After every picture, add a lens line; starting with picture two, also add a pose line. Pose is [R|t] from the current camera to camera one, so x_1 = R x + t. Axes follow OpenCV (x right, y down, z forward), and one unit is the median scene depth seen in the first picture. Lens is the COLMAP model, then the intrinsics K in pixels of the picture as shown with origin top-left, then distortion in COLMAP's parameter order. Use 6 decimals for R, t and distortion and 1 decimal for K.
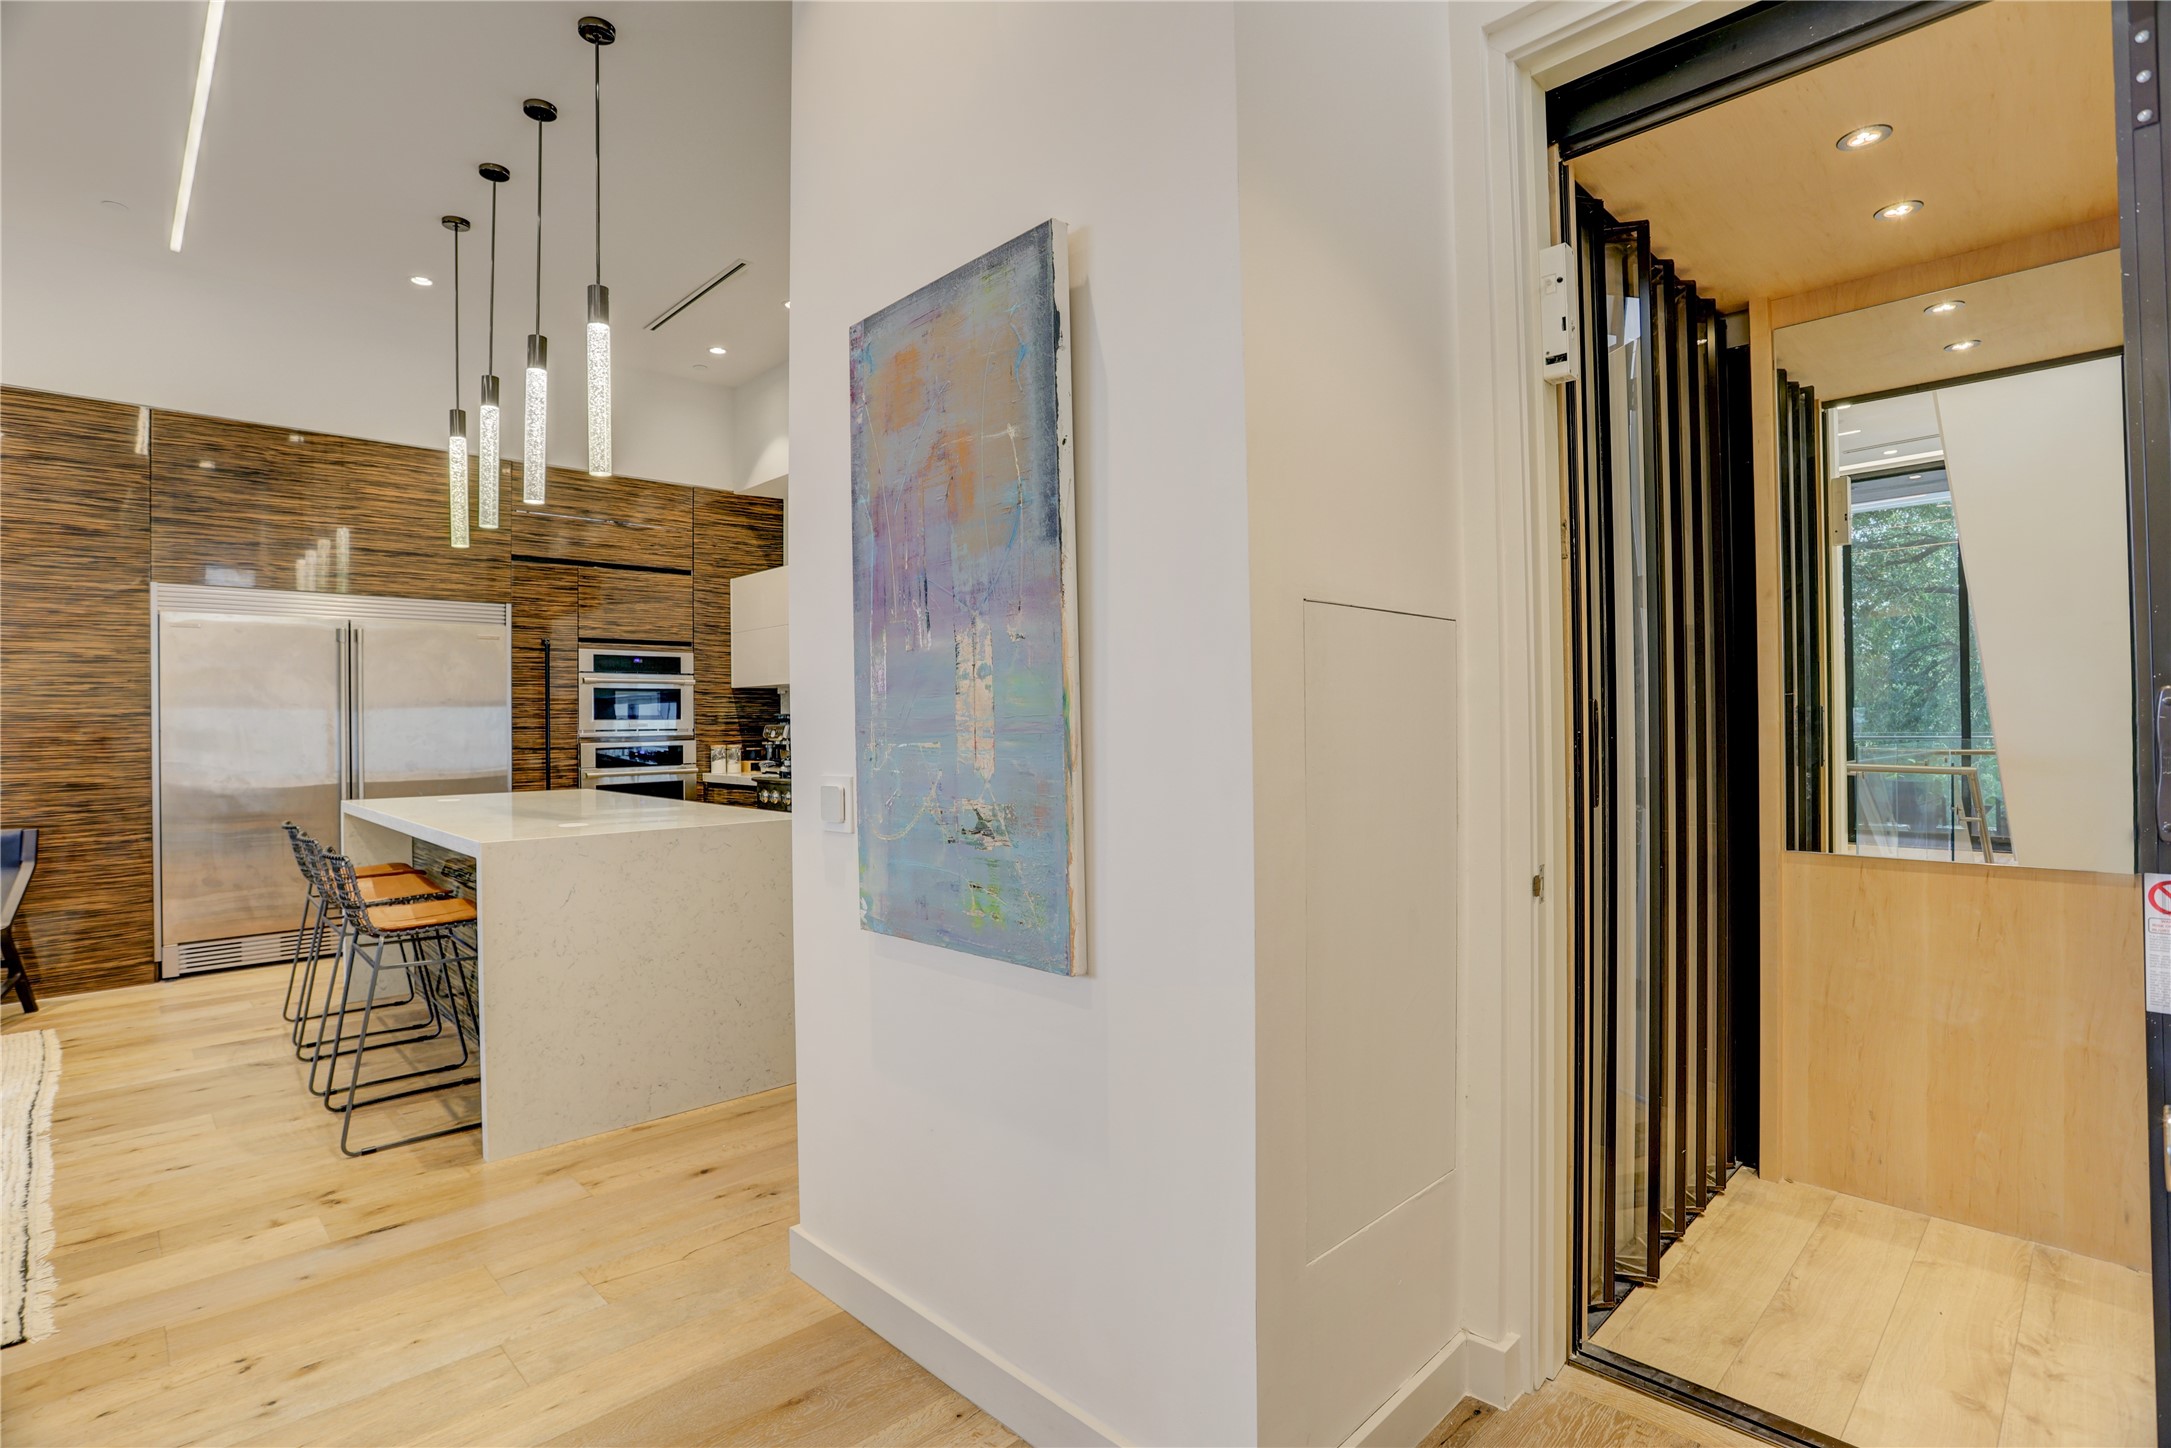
lens RADIAL K [[1051.4, 0, 1075.7], [0, 1051.4, 718.5], [0, 0, 1]] dist [-0.073775, 0.029413]
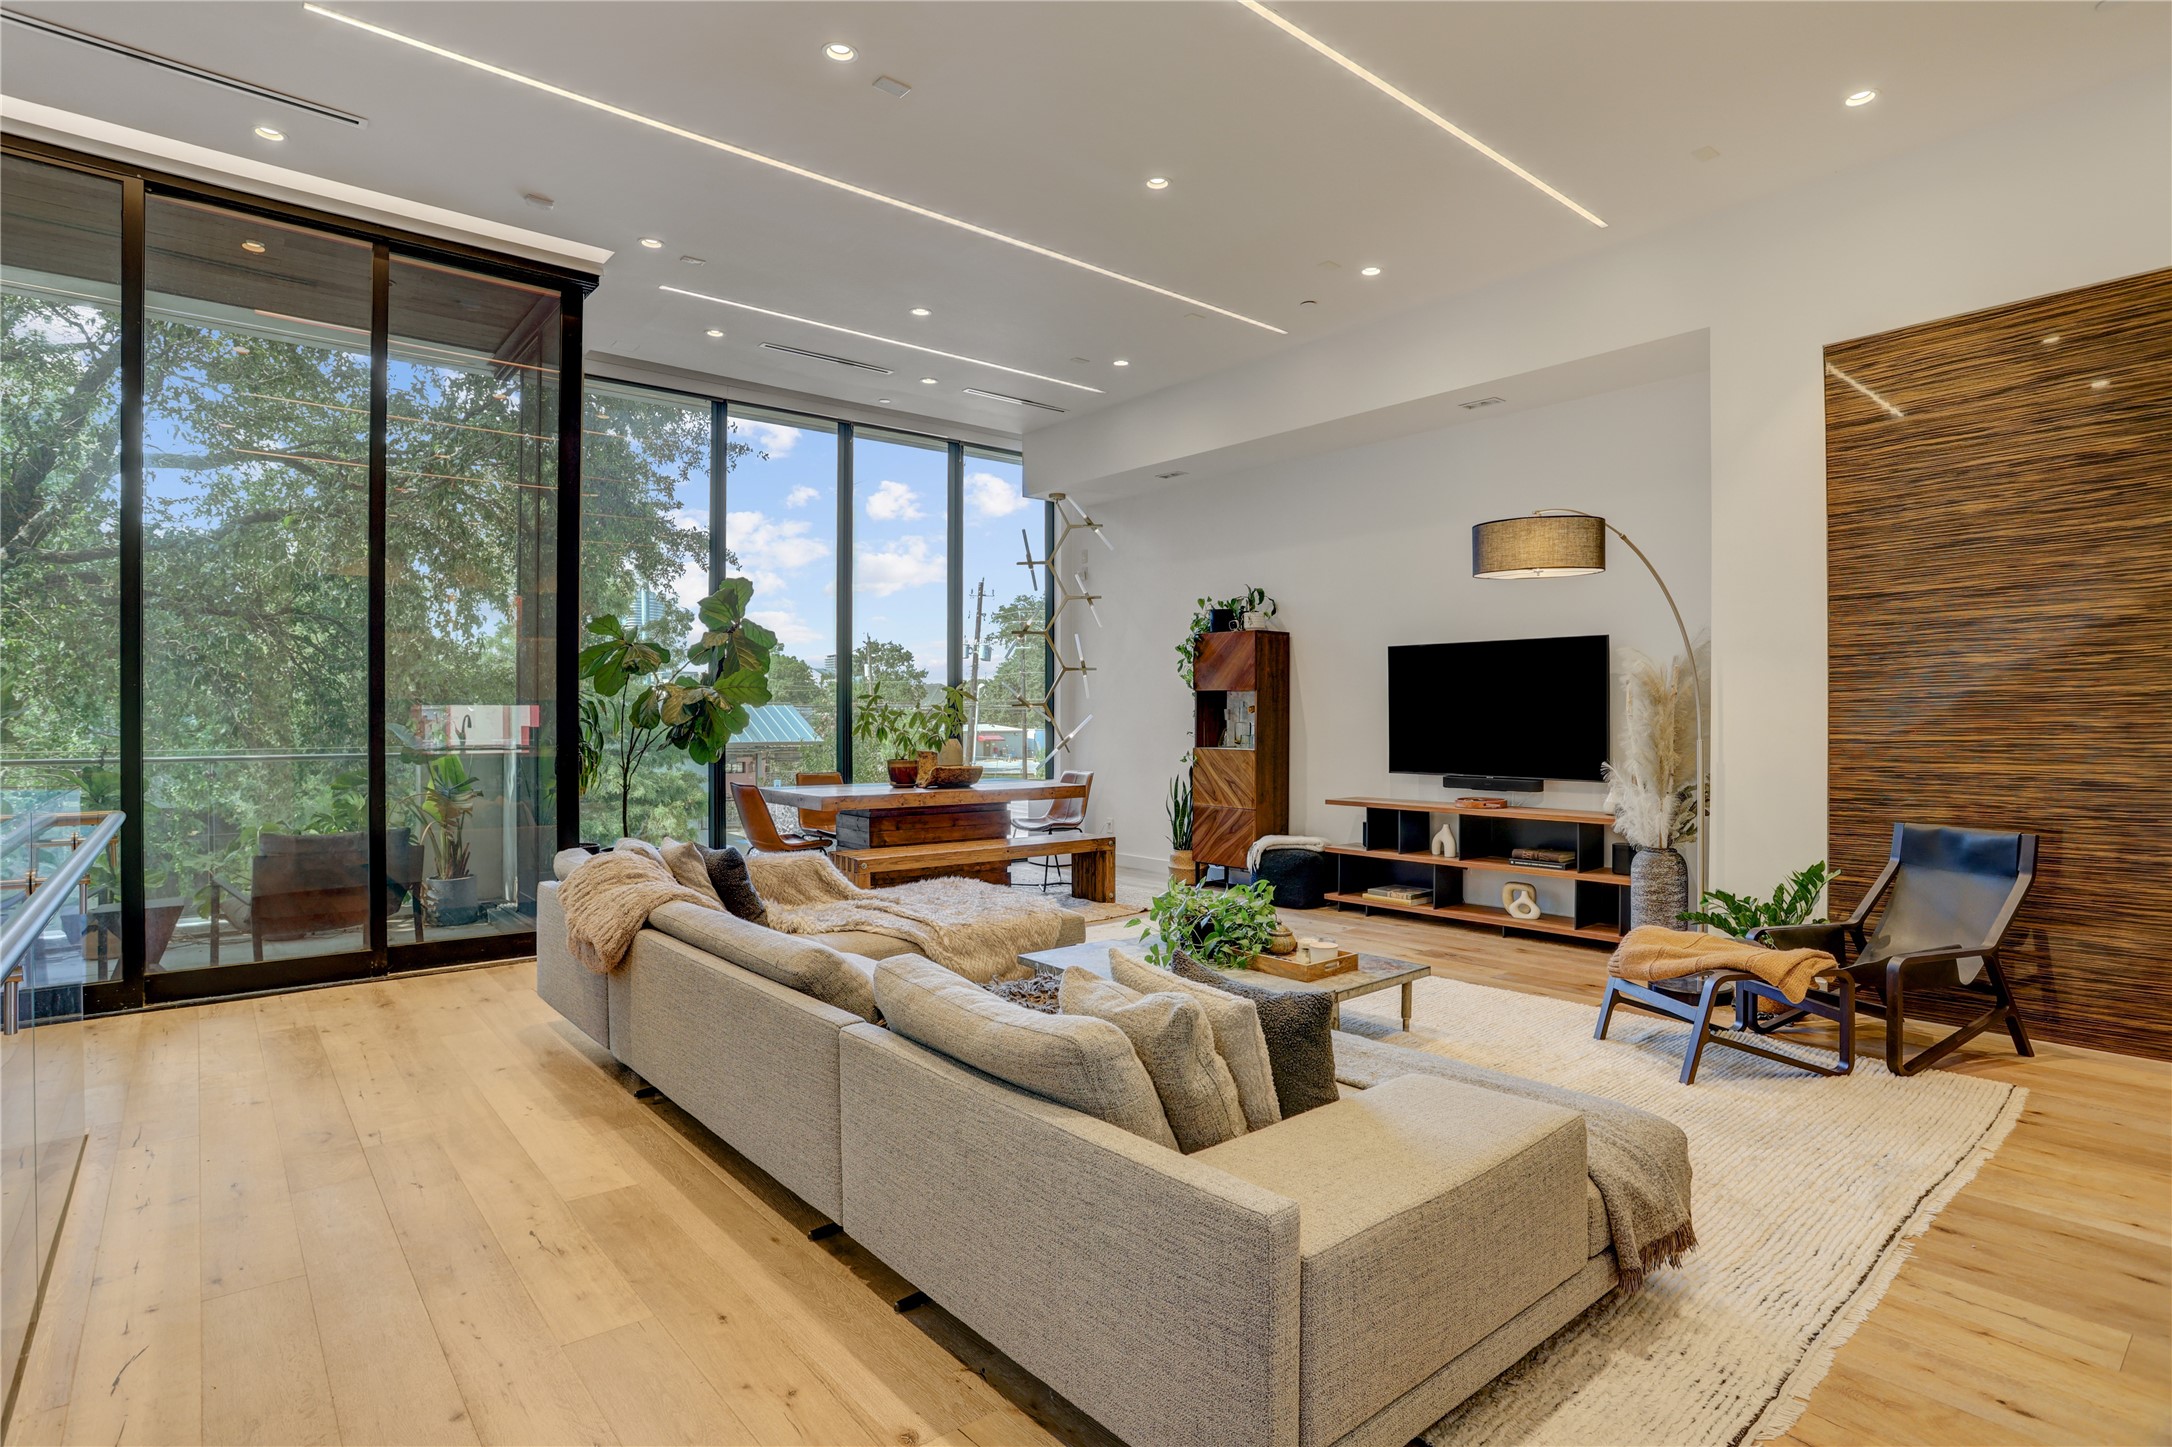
lens RADIAL K [[1081.4, 0, 1086.0], [0, 1081.4, 723.5], [0, 0, 1]] dist [-0.018448, 0.001081]
pose [[-0.071150, 0.016190, -0.997334, -0.105983], [0.009591, 0.999833, 0.015546, -0.001010], [0.997420, -0.008459, -0.071293, 0.263146]]
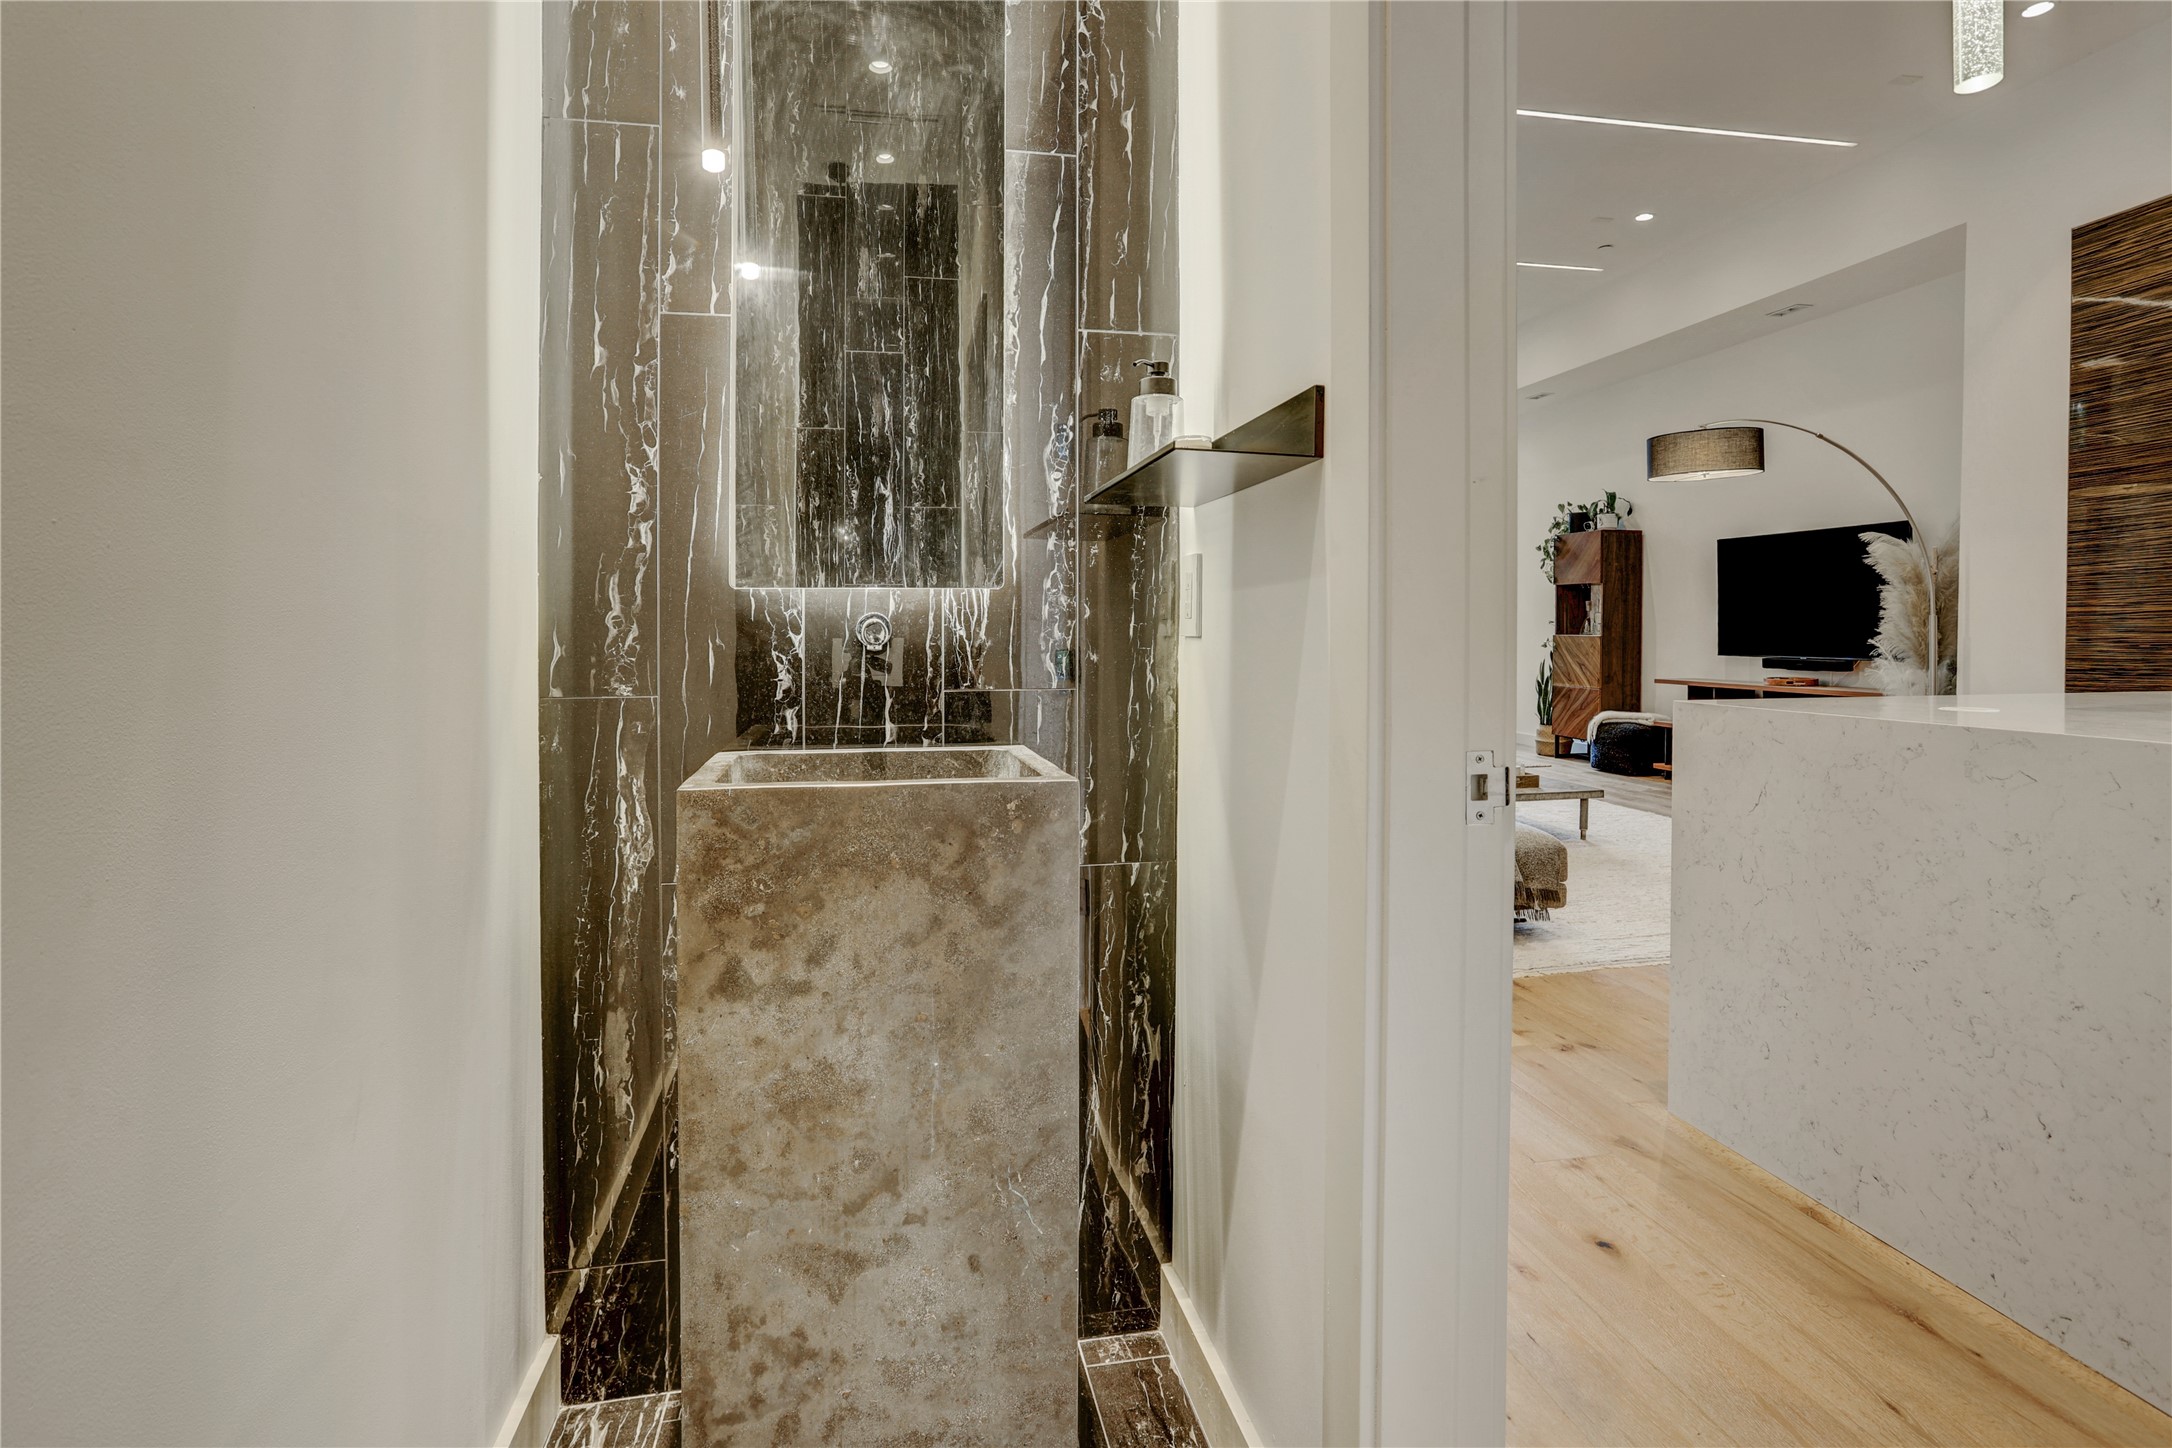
lens RADIAL K [[1098.1, 0, 1086.6], [0, 1098.1, 649.7], [0, 0, 1]] dist [0.002638, 0.000683]
pose [[-0.568642, 0.021956, -0.822292, 0.210578], [0.011405, 0.999758, 0.018808, 0.035557], [0.822506, 0.001317, -0.568755, 0.647877]]
